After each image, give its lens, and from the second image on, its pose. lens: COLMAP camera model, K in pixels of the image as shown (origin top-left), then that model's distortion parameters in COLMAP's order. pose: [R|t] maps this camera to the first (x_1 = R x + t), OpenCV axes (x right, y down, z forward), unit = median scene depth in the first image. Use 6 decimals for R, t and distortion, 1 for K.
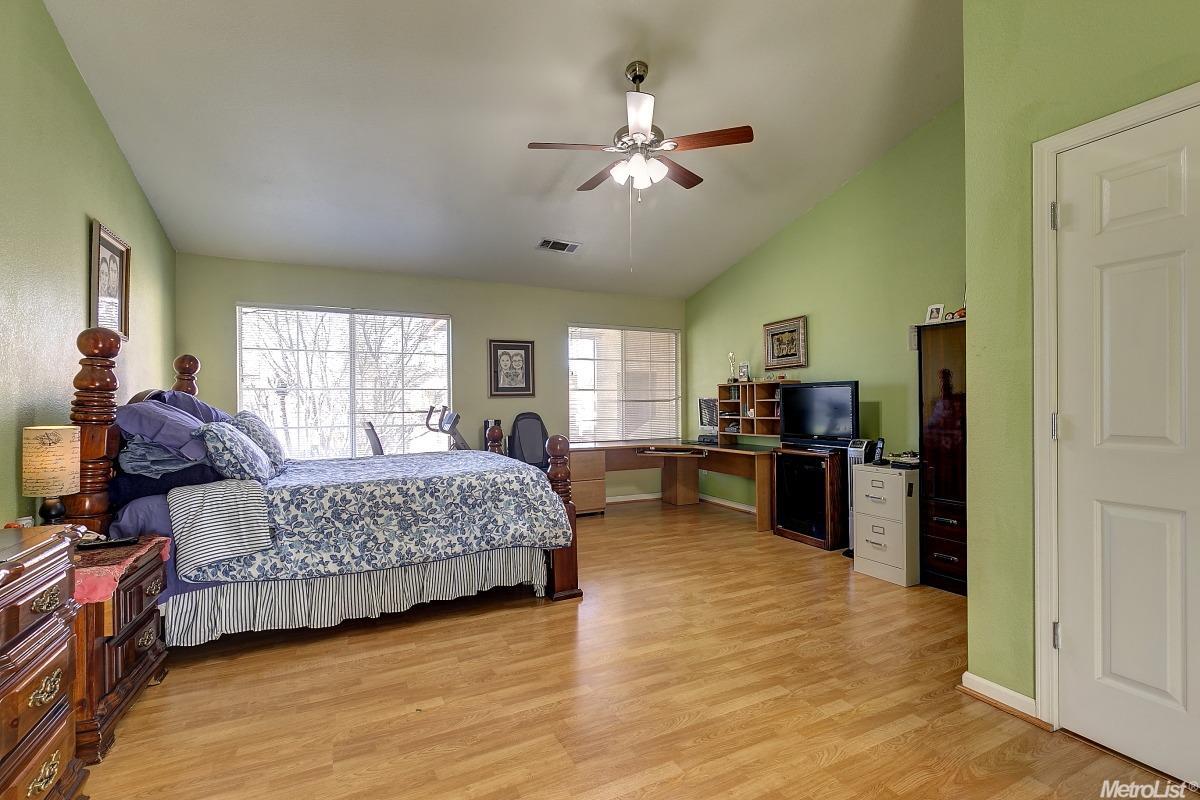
lens RADIAL K [[544.0, 0, 604.5], [0, 544.0, 399.8], [0, 0, 1]] dist [0.000246, -0.000317]
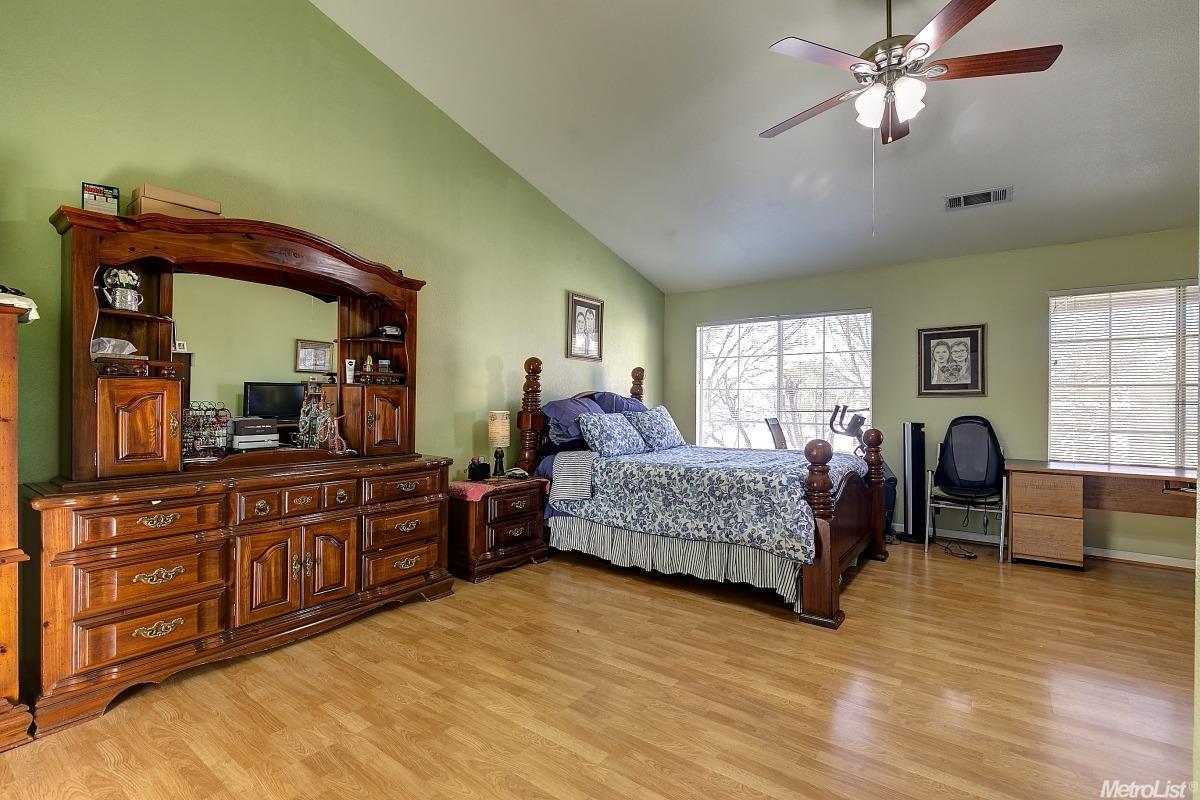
lens RADIAL K [[544.0, 0, 605.1], [0, 544.0, 398.3], [0, 0, 1]] dist [0.000246, -0.000317]
pose [[0.453788, 0.005641, -0.891092, 0.625190], [-0.005220, 0.999980, 0.003672, -0.004141], [0.891095, 0.002985, 0.453808, 0.322635]]
